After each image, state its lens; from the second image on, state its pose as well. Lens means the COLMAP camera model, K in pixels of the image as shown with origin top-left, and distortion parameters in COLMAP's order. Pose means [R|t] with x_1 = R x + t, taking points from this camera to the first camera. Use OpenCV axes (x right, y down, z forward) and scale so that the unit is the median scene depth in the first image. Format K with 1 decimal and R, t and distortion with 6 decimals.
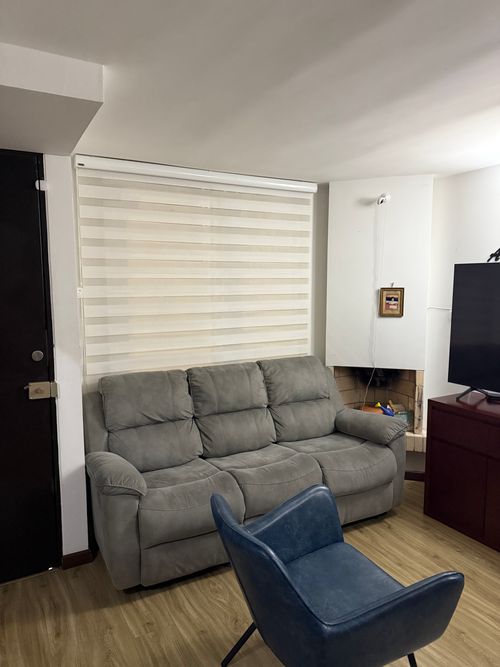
lens RADIAL K [[475.9, 0, 248.8], [0, 475.9, 331.3], [0, 0, 1]] dist [0.043226, -0.038569]
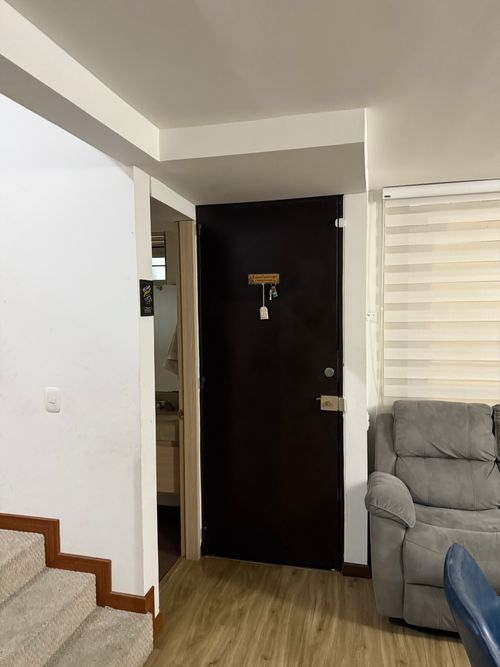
lens RADIAL K [[475.9, 0, 246.6], [0, 475.9, 329.8], [0, 0, 1]] dist [0.043226, -0.038569]
pose [[0.738213, 0.032725, -0.673773, 0.160391], [-0.068332, 0.997313, -0.026428, -0.005309], [0.671098, 0.065550, 0.738465, 0.033238]]
